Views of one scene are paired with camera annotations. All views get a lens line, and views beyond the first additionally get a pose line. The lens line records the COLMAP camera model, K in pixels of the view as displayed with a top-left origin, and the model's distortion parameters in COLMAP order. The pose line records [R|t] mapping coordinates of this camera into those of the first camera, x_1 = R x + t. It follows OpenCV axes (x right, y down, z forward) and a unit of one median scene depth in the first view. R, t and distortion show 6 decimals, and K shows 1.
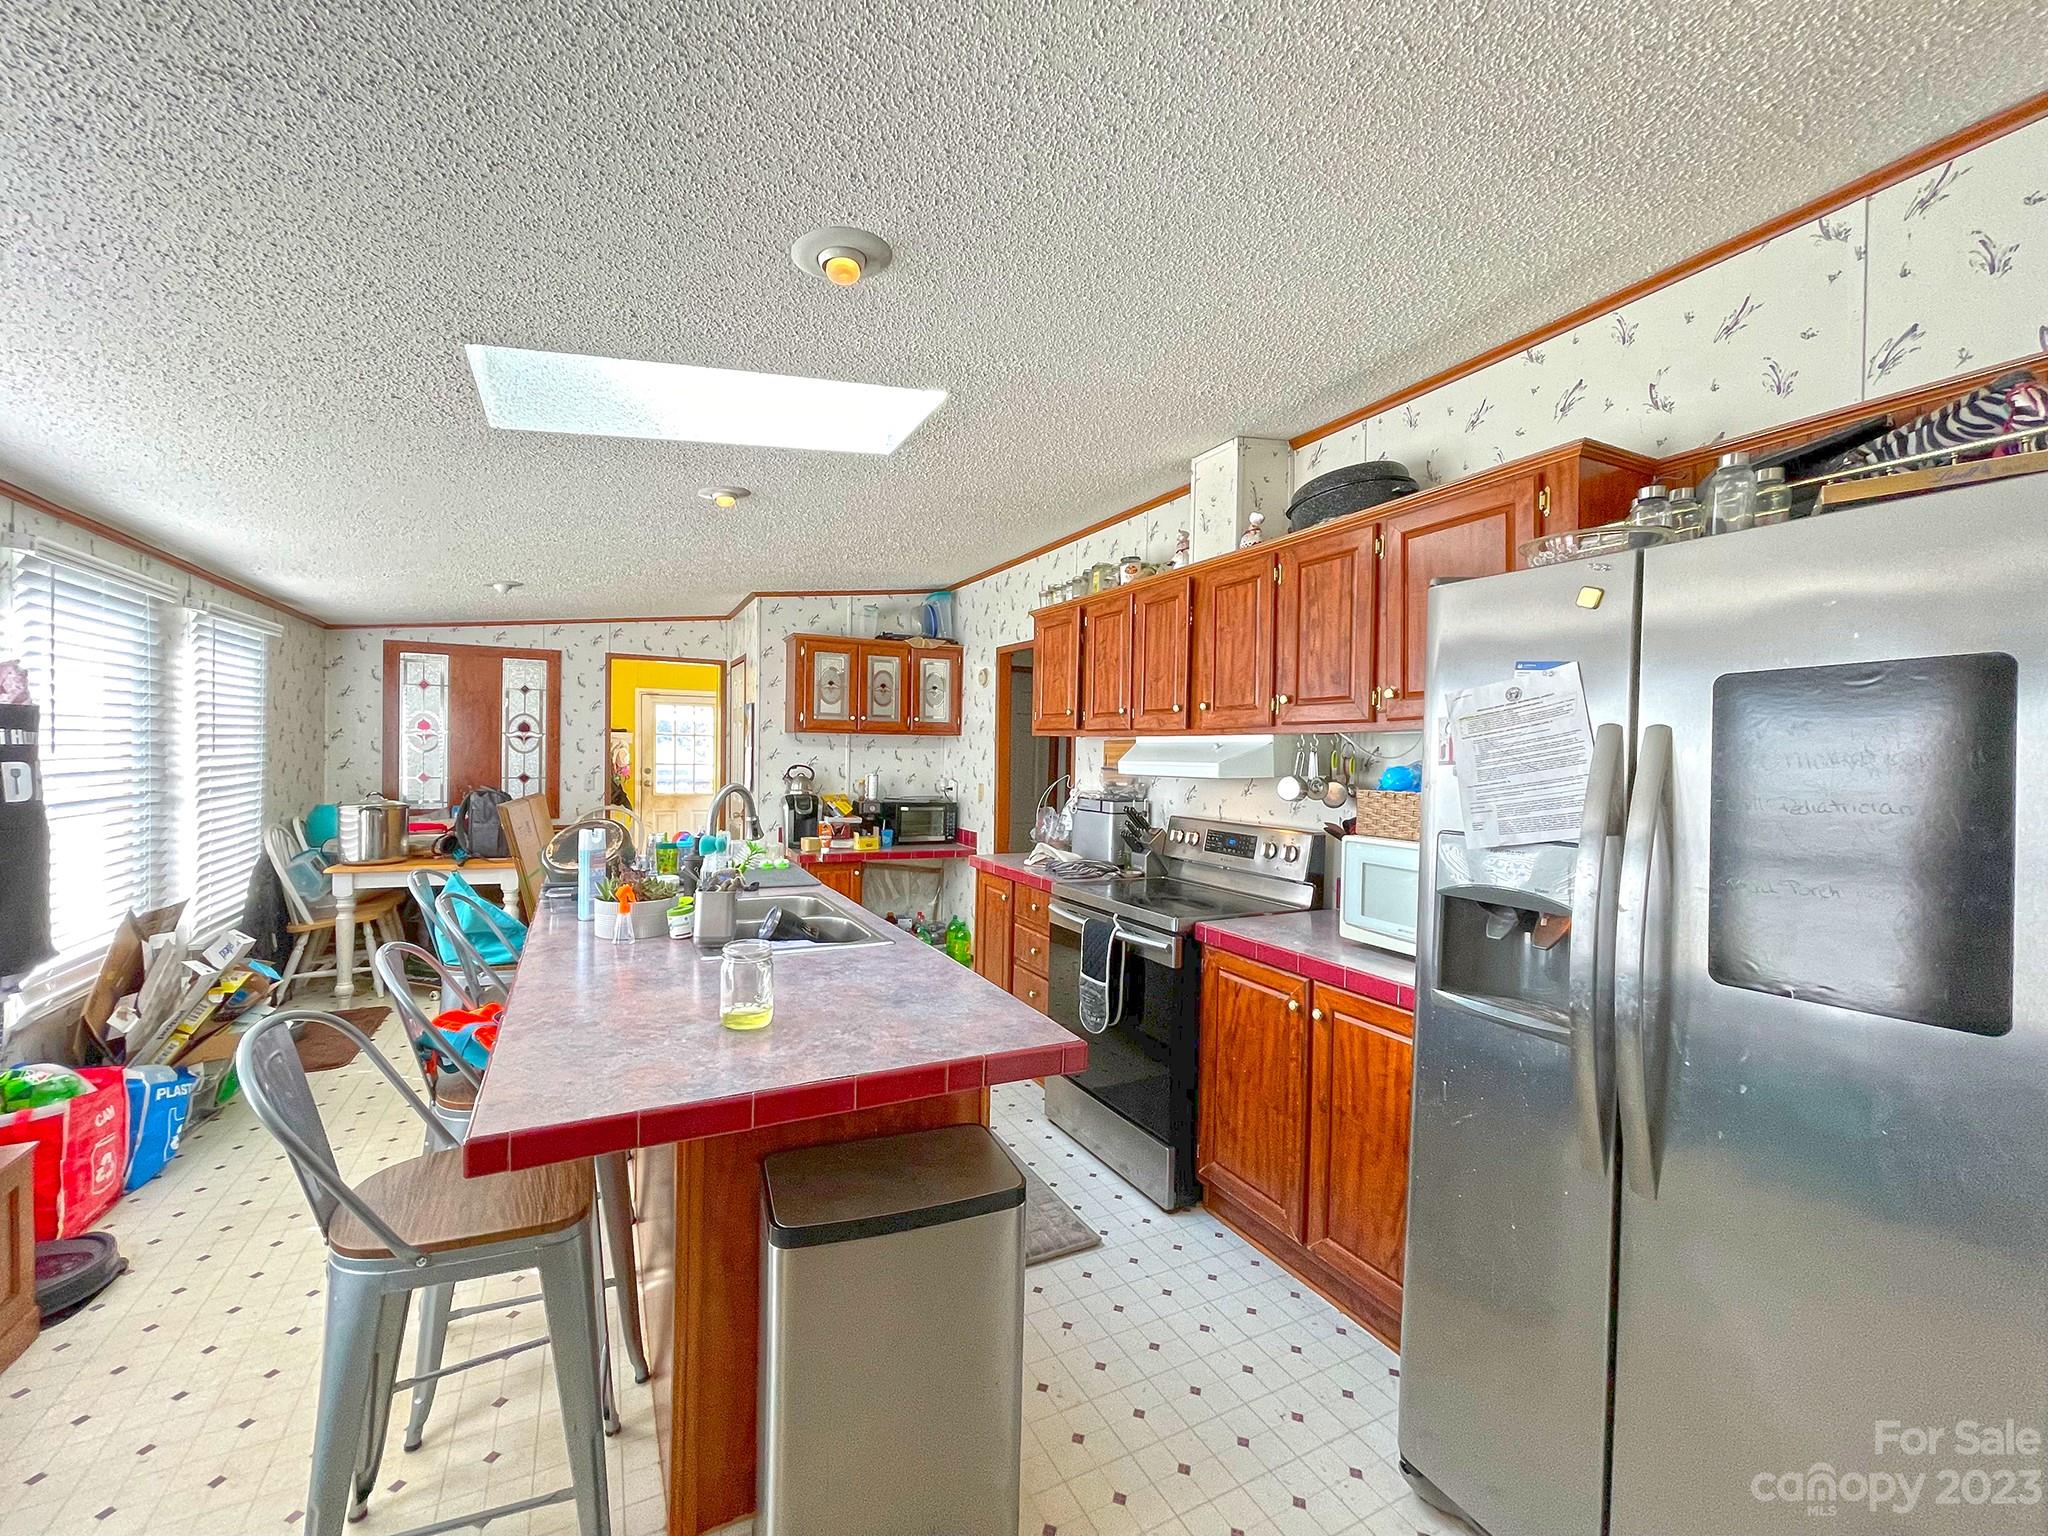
lens RADIAL K [[829.0, 0, 1026.5], [0, 829.0, 761.5], [0, 0, 1]] dist [-0.008416, 0.000040]
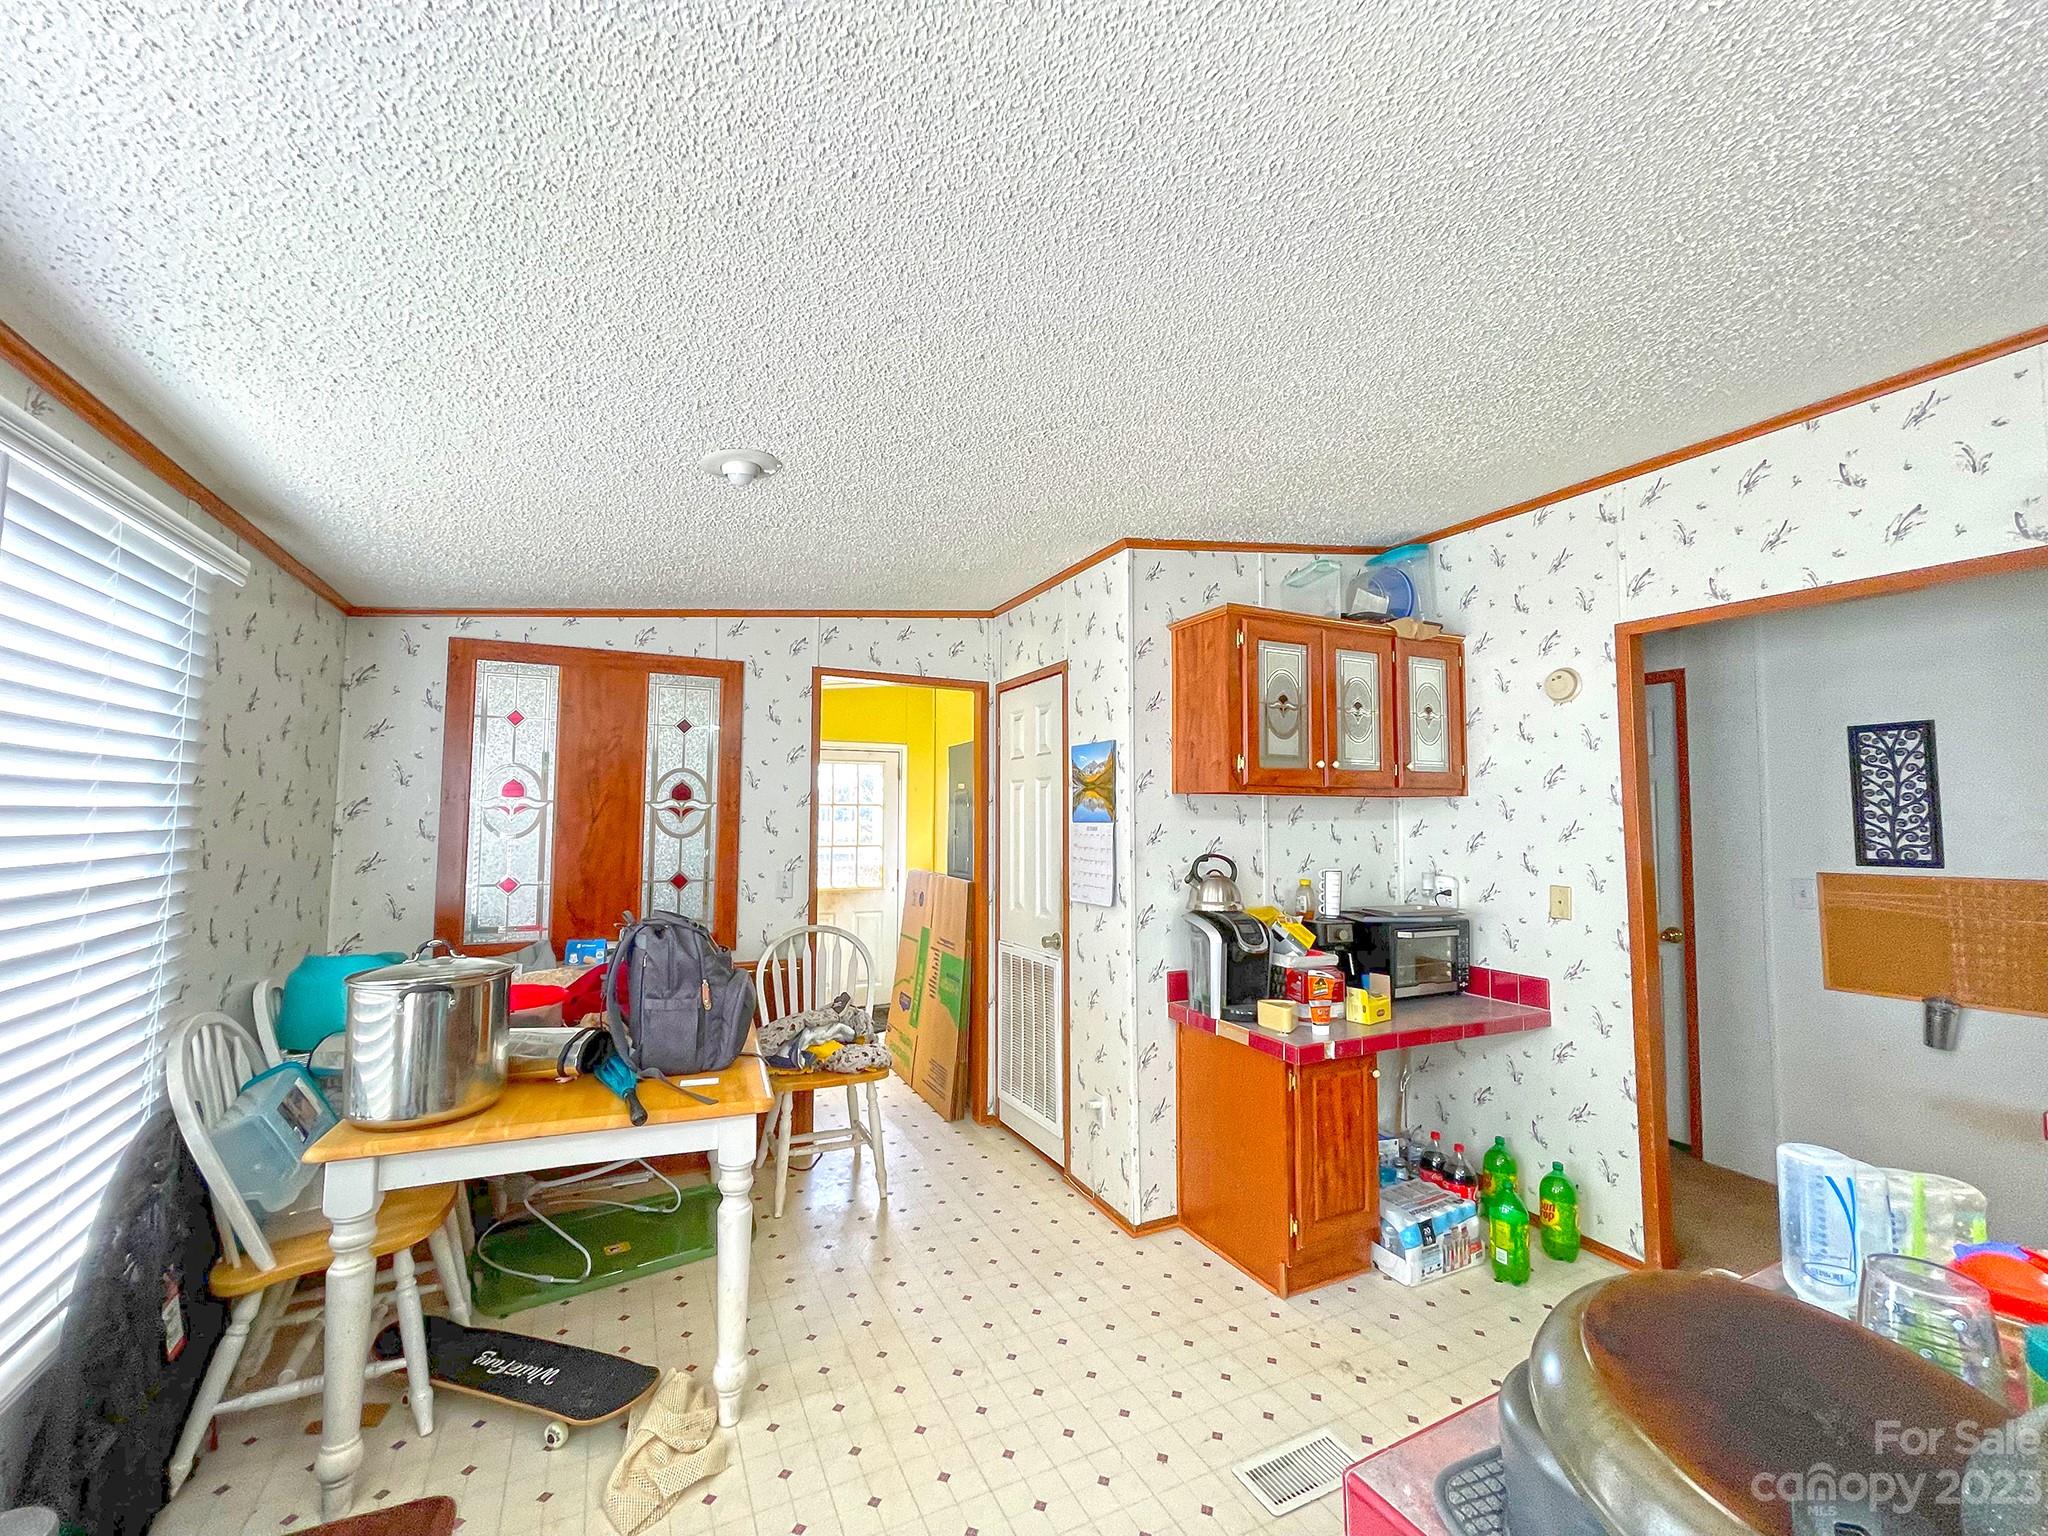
lens RADIAL K [[829.0, 0, 1030.8], [0, 829.0, 761.6], [0, 0, 1]] dist [-0.008416, 0.000040]
pose [[0.999767, -0.014771, -0.015717, -0.484764], [0.013431, 0.996527, -0.082179, -0.016150], [0.016876, 0.081949, 0.996494, 0.584852]]
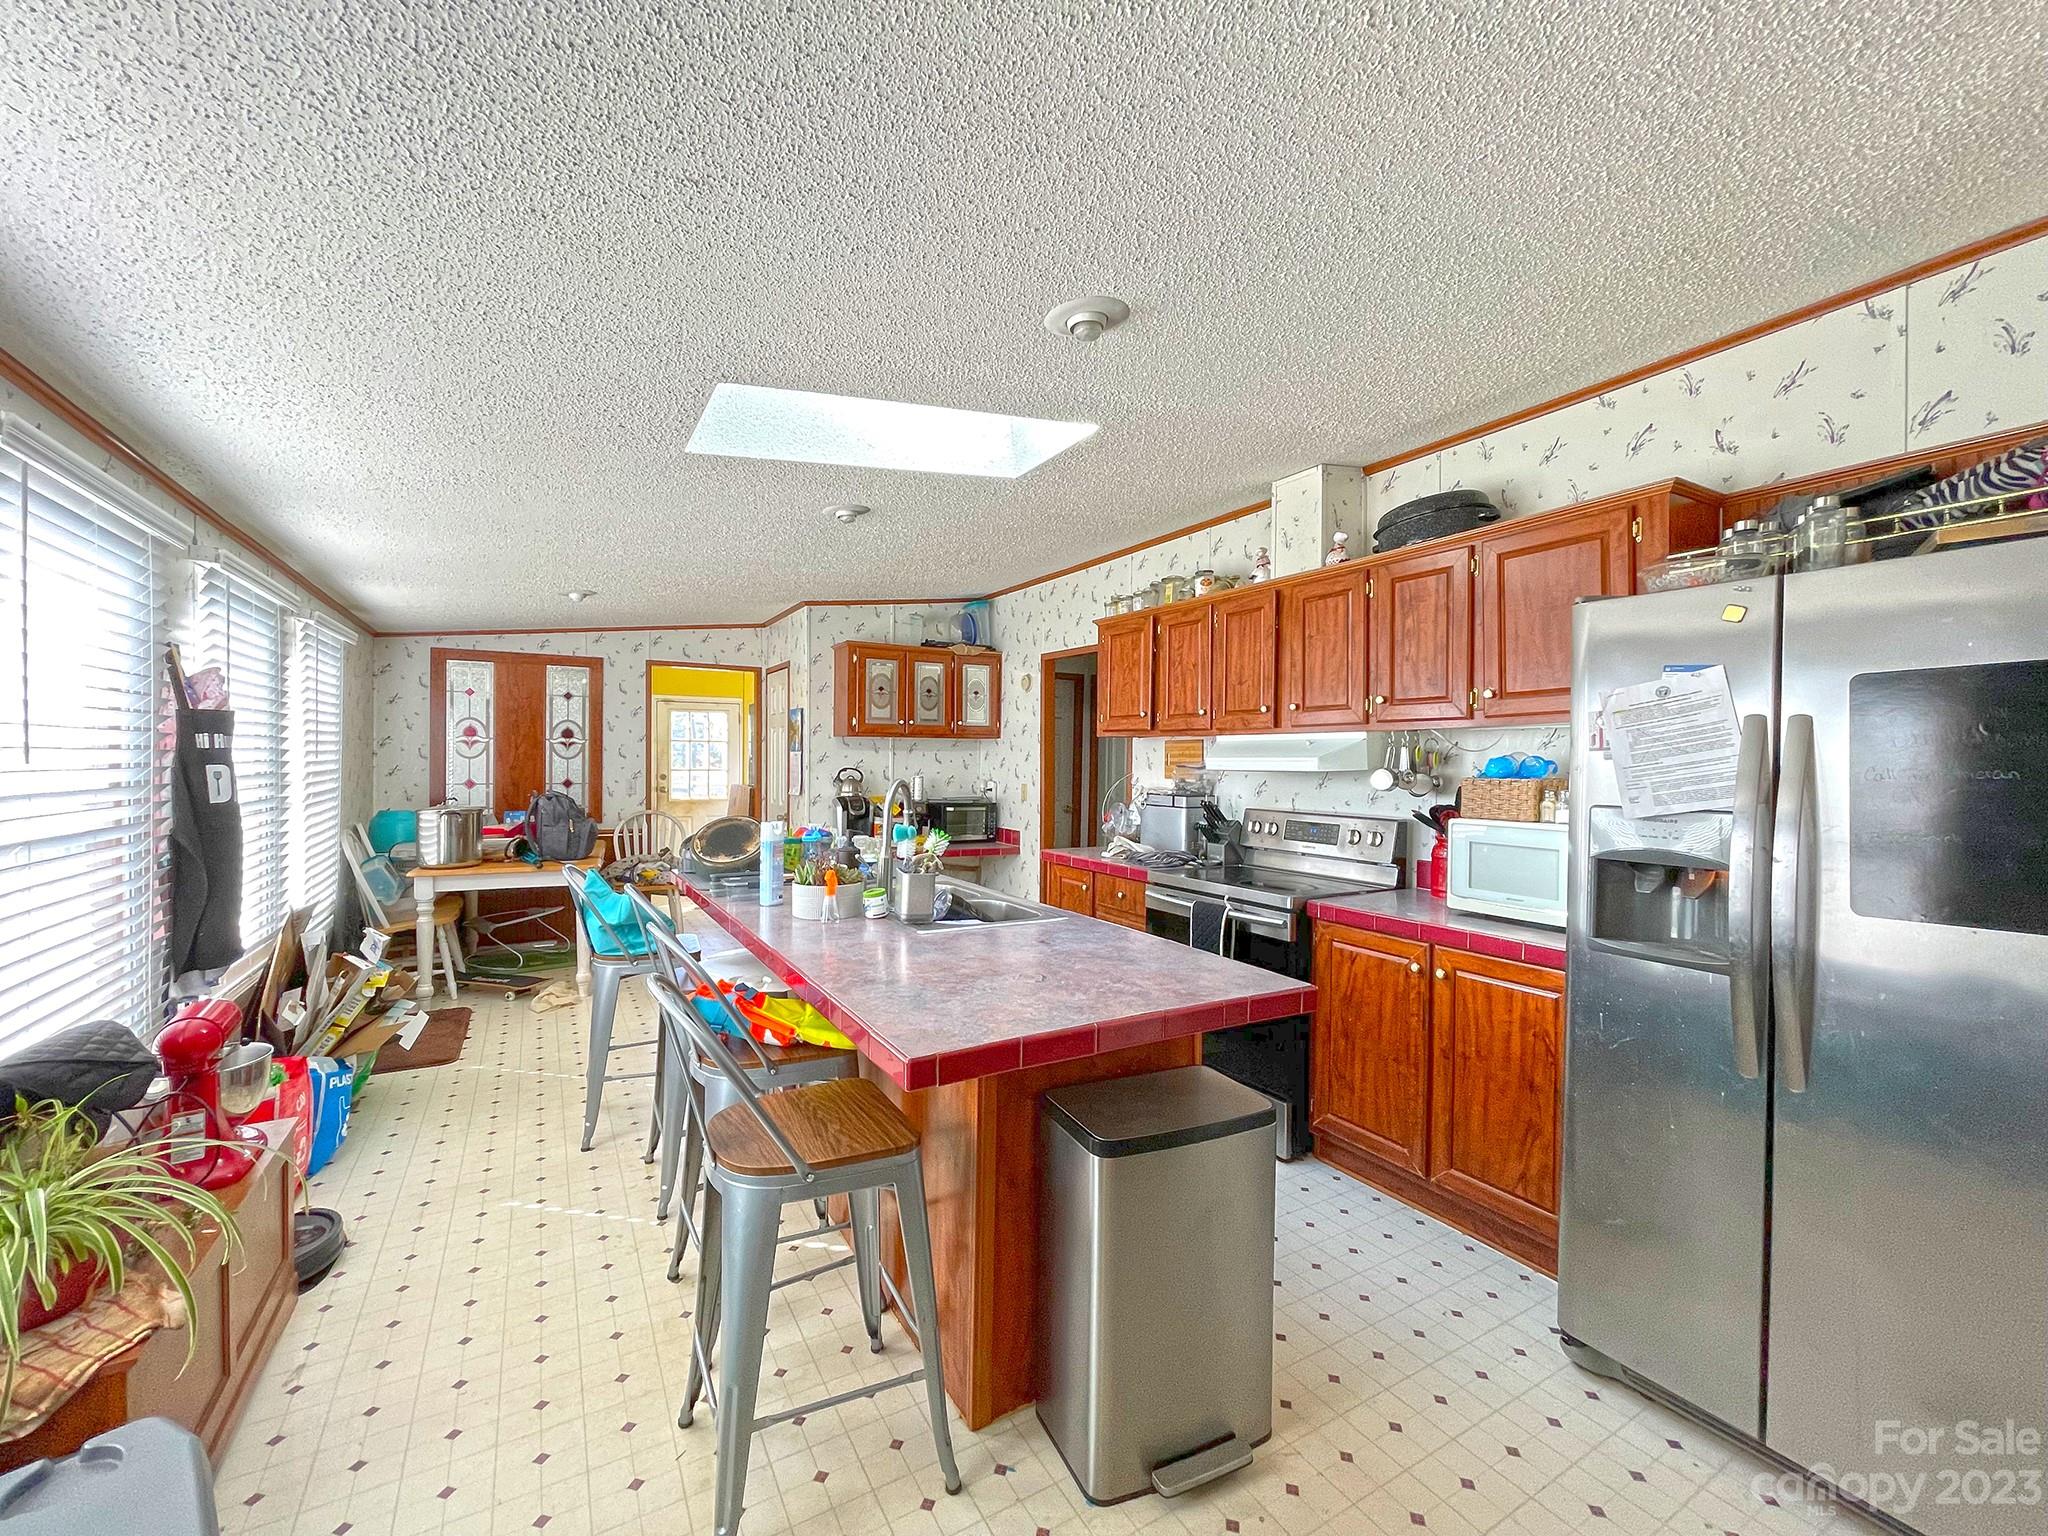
lens RADIAL K [[829.0, 0, 1025.8], [0, 829.0, 761.8], [0, 0, 1]] dist [-0.008416, 0.000040]
pose [[0.998623, -0.008672, 0.051734, -0.135703], [0.009032, 0.999936, -0.006743, 0.007226], [-0.051672, 0.007201, 0.998638, -0.056426]]
